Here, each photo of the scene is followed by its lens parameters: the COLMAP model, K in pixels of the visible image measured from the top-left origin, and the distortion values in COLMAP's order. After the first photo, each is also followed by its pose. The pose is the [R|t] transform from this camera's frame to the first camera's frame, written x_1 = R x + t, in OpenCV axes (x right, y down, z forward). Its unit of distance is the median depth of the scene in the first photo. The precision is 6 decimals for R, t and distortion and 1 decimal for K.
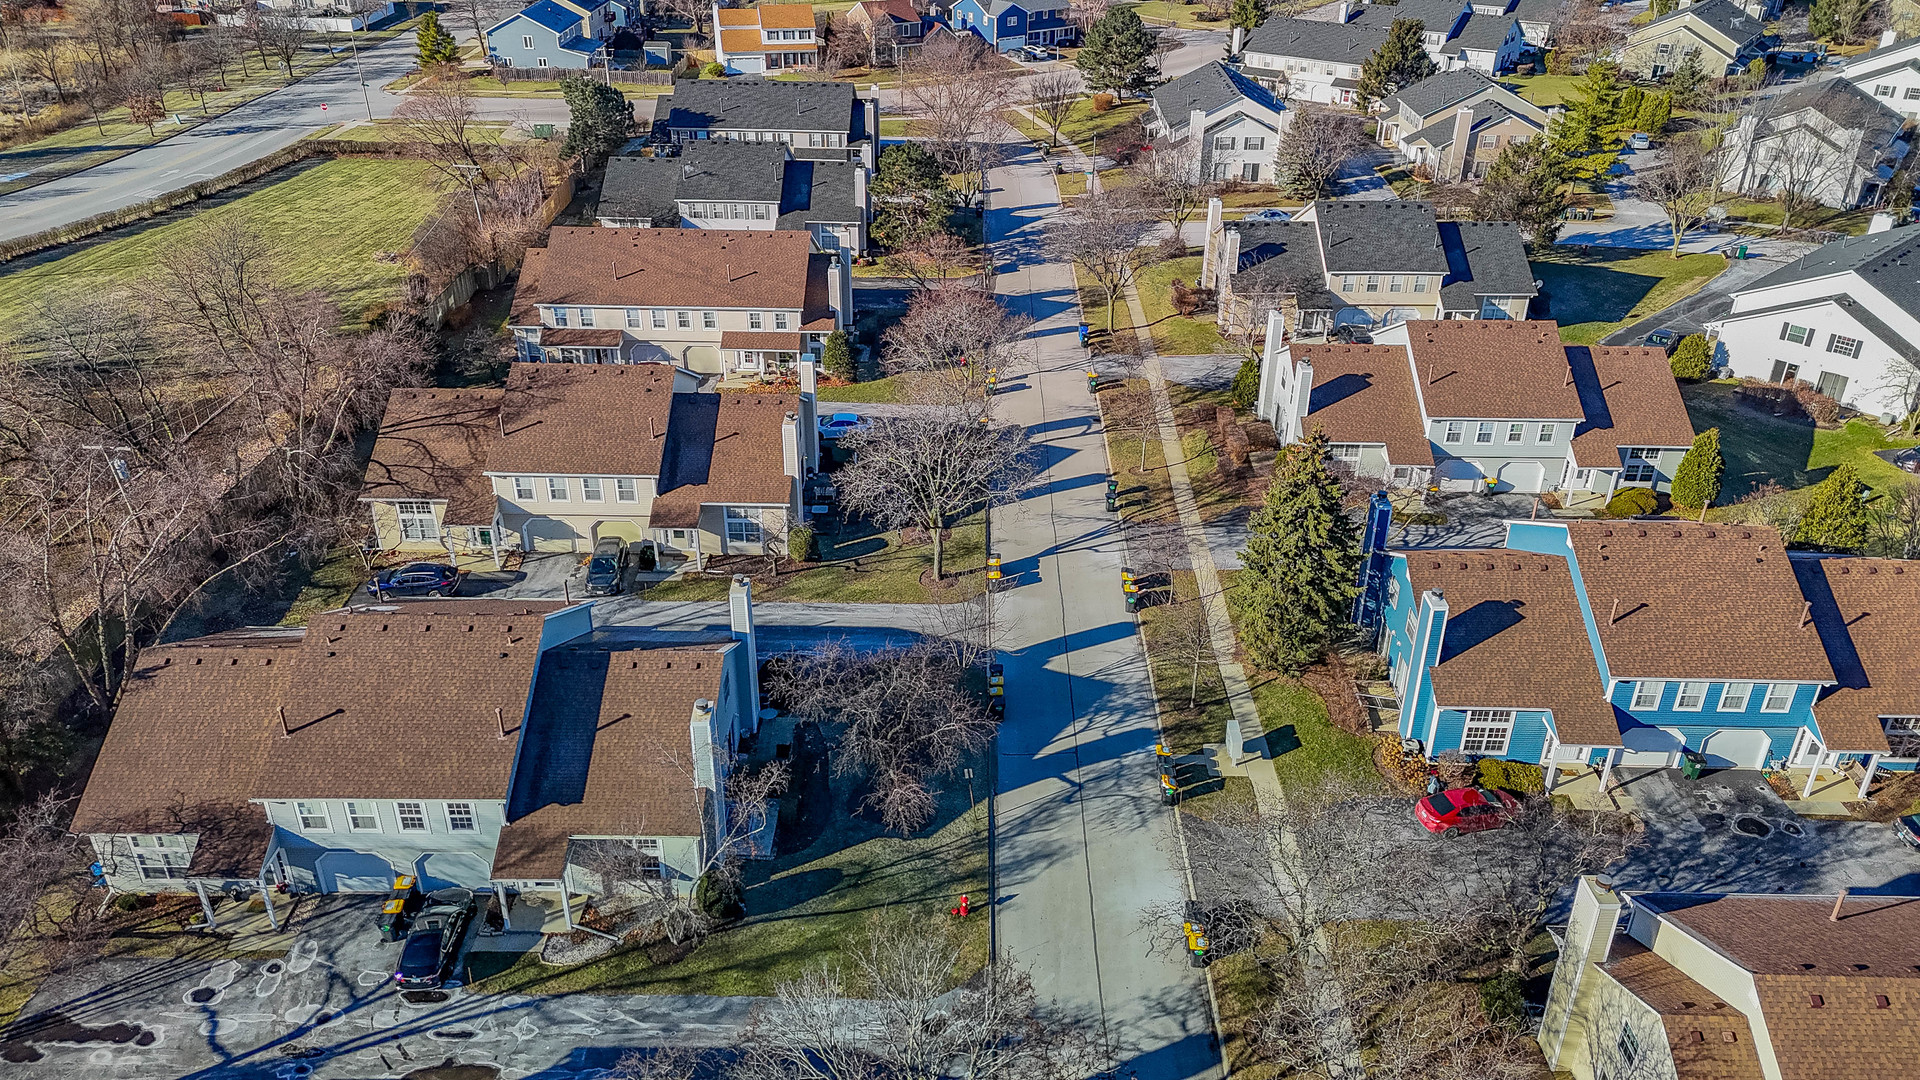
lens RADIAL K [[1394.6, 0, 959.0], [0, 1394.6, 539.4], [0, 0, 1]] dist [0.002213, -0.000131]
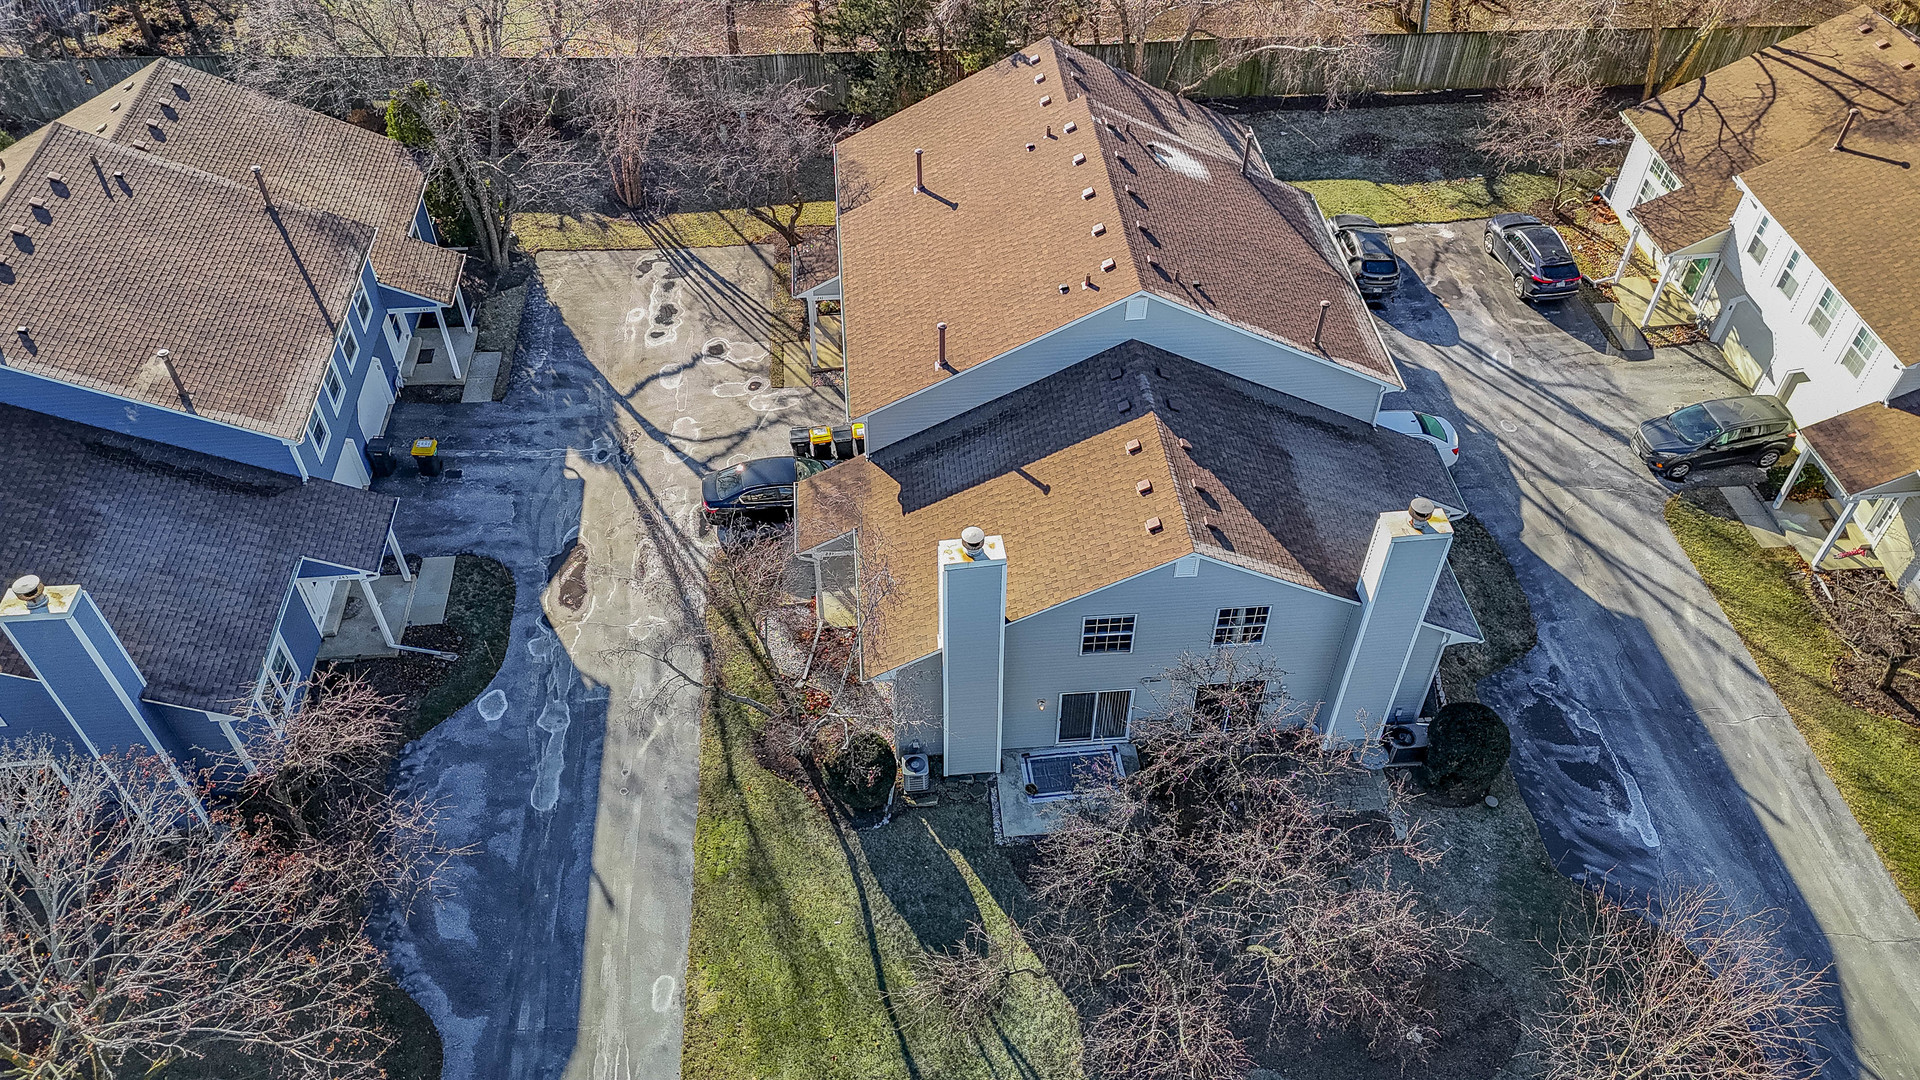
lens RADIAL K [[1394.6, 0, 958.5], [0, 1394.6, 542.0], [0, 0, 1]] dist [0.002213, -0.000131]
pose [[0.085565, 0.700721, -0.708286, 0.196576], [-0.471967, 0.654579, 0.590571, -0.195534], [0.877454, 0.283755, 0.386726, 0.788401]]
